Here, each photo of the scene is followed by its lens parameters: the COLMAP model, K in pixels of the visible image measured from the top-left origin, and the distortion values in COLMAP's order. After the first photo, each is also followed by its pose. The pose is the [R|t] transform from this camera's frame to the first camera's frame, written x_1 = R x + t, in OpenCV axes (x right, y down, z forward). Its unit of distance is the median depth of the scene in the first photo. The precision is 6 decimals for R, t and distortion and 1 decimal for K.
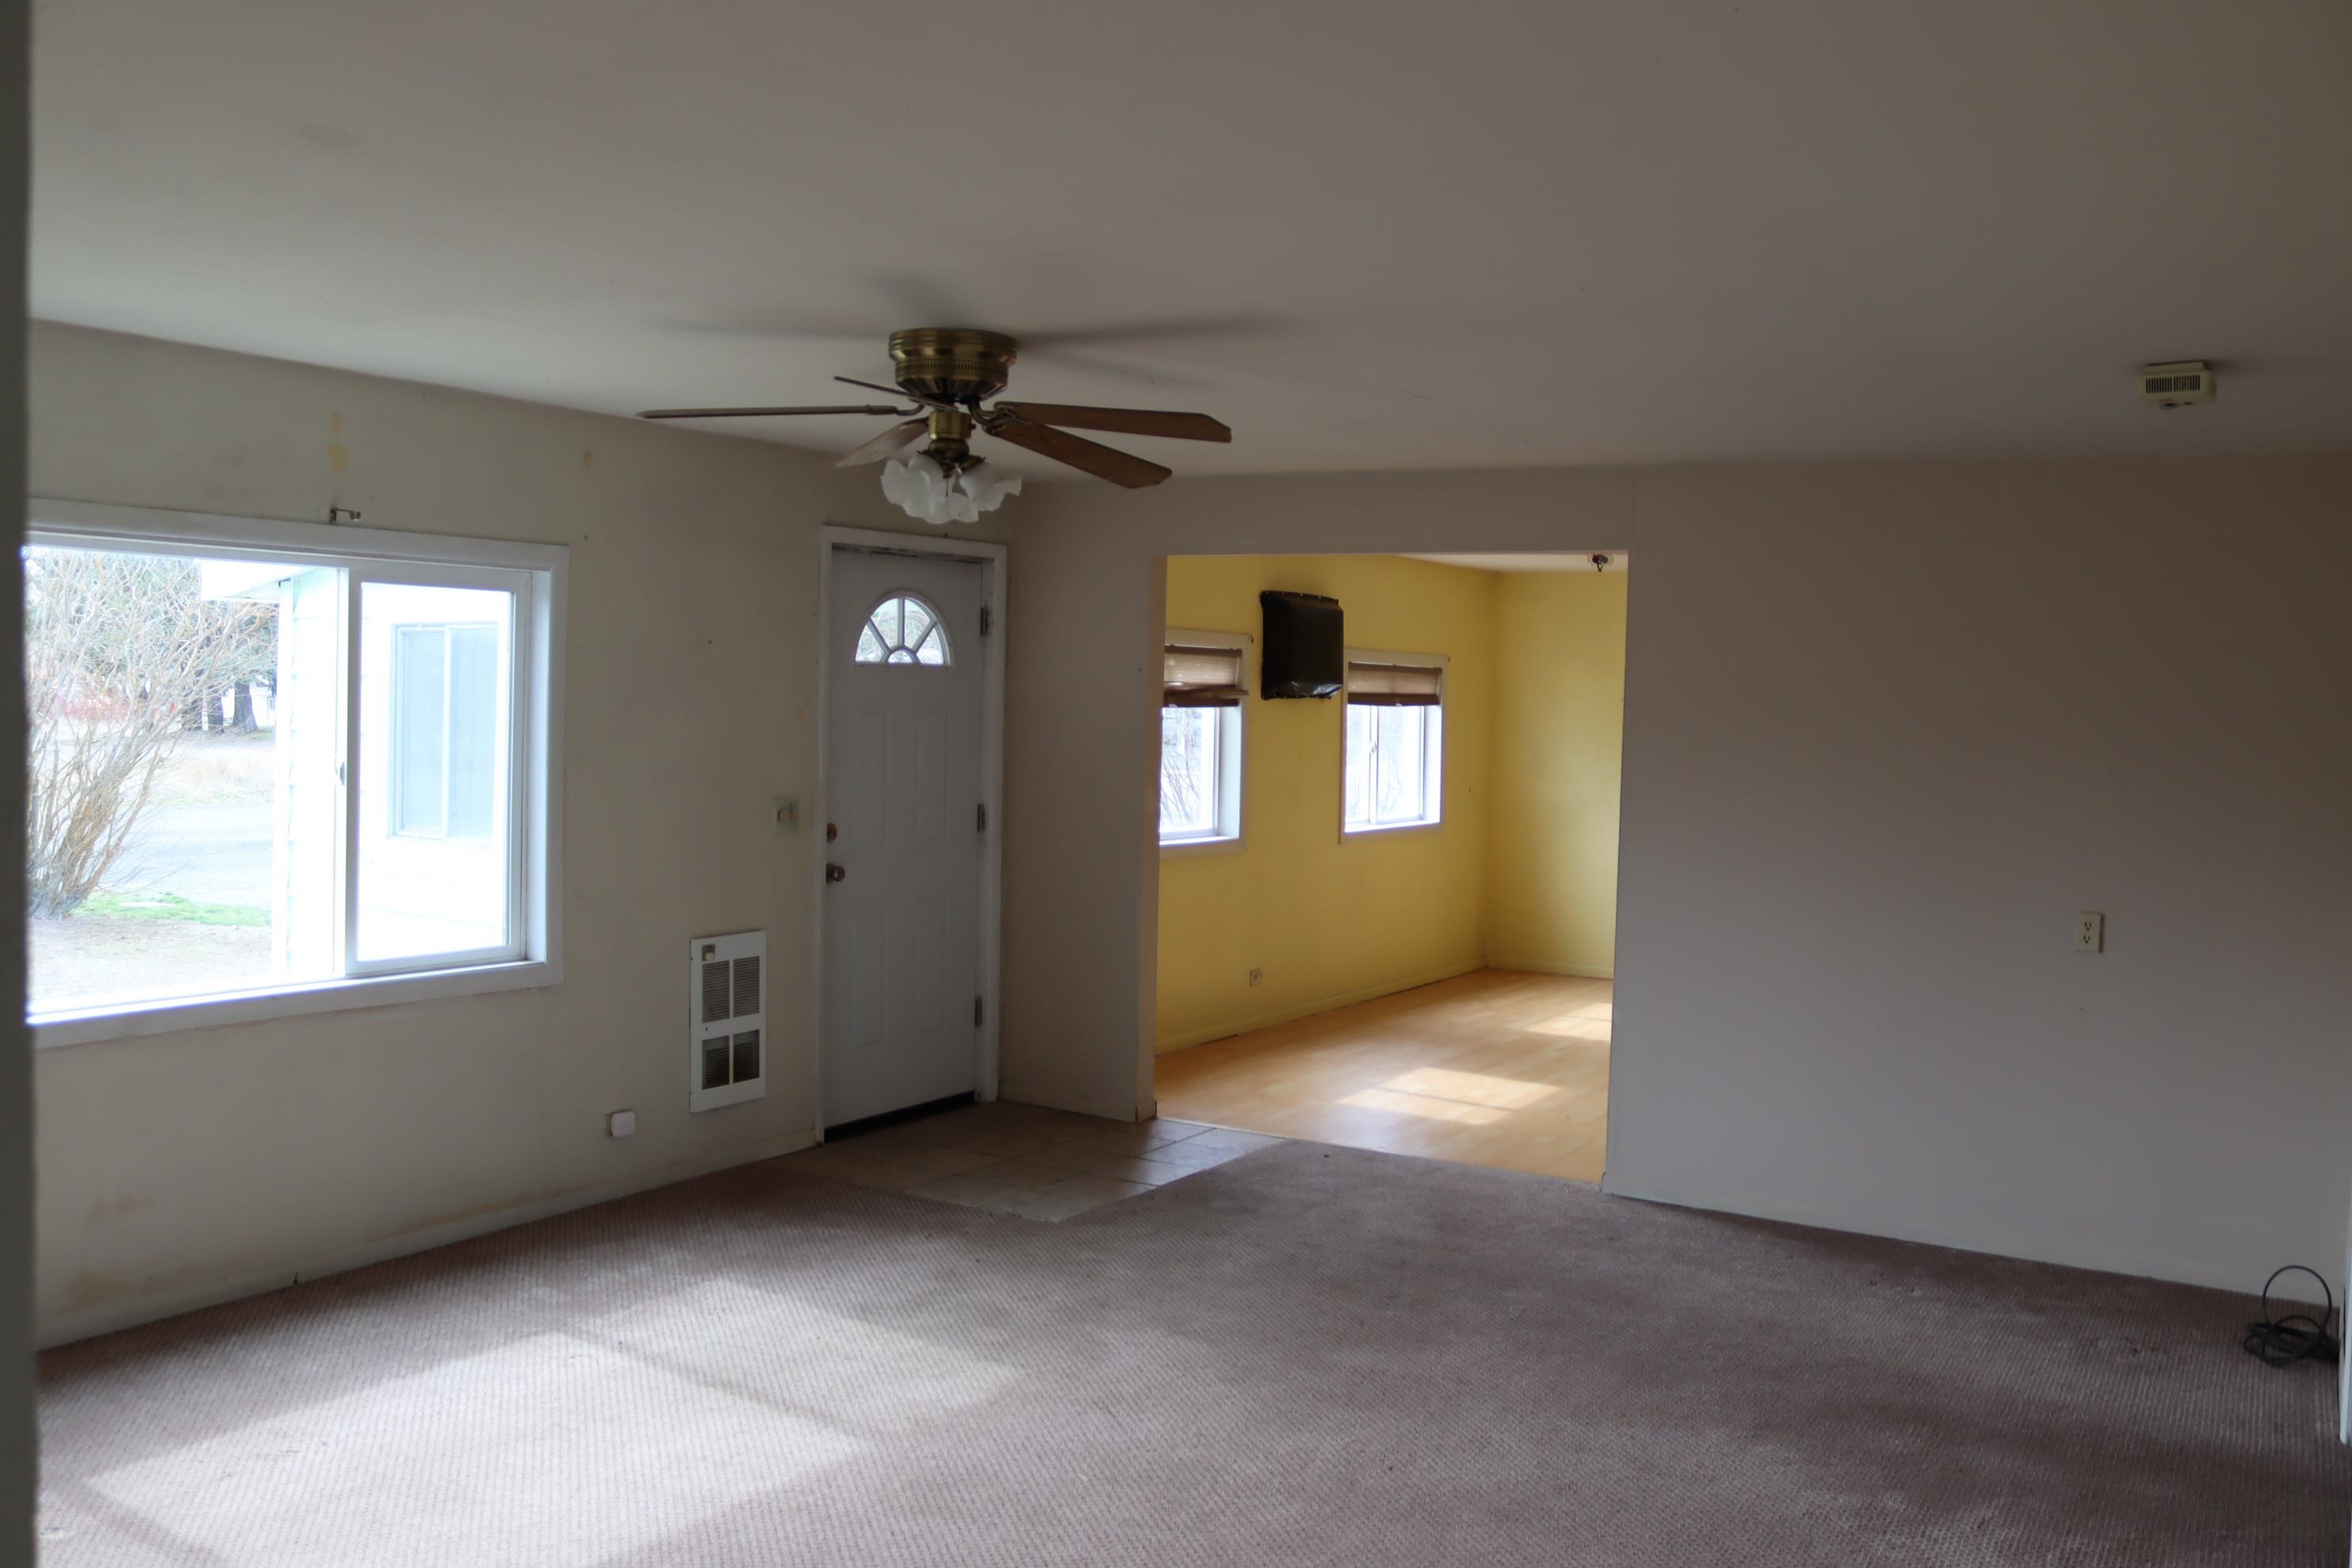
lens RADIAL K [[1982.5, 0, 1173.5], [0, 1982.5, 790.7], [0, 0, 1]] dist [-0.102777, 0.063594]
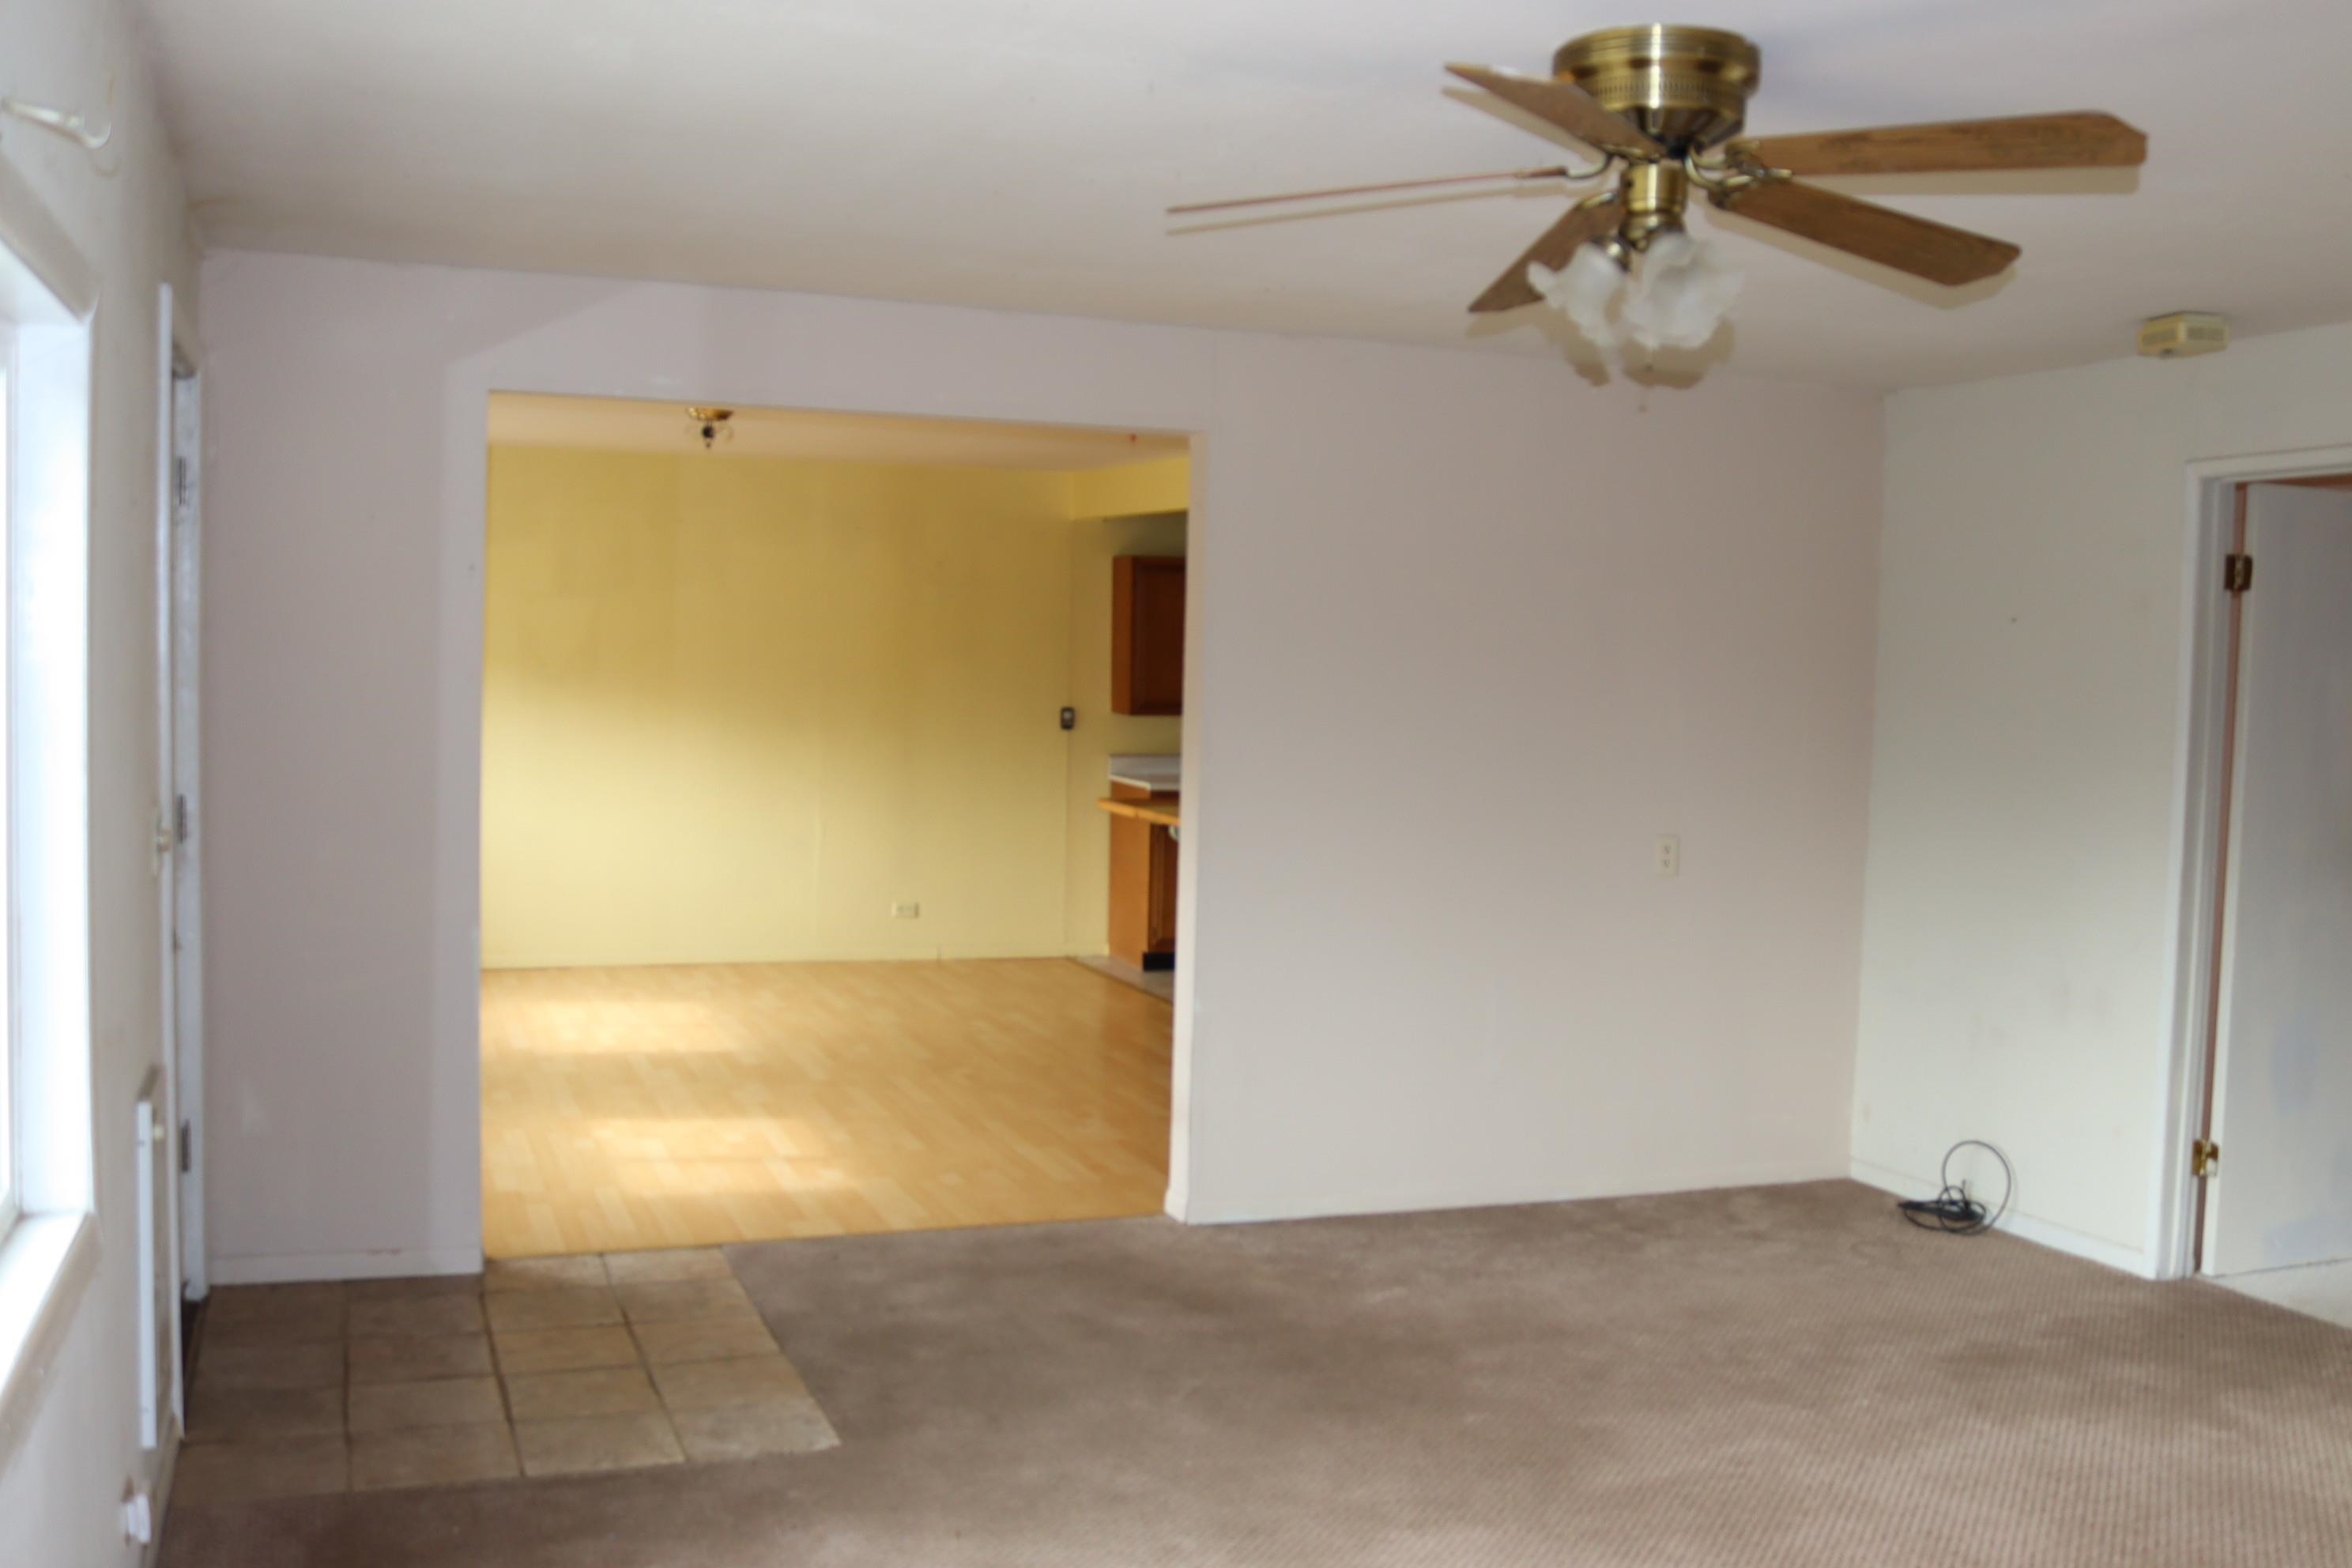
lens RADIAL K [[2210.0, 0, 1172.1], [0, 2210.0, 779.2], [0, 0, 1]] dist [-0.076596, 0.000000]
pose [[0.608349, -0.059150, 0.791462, -0.671986], [0.026315, 0.998174, 0.054372, -0.040385], [-0.793233, -0.012250, 0.608795, 0.600606]]
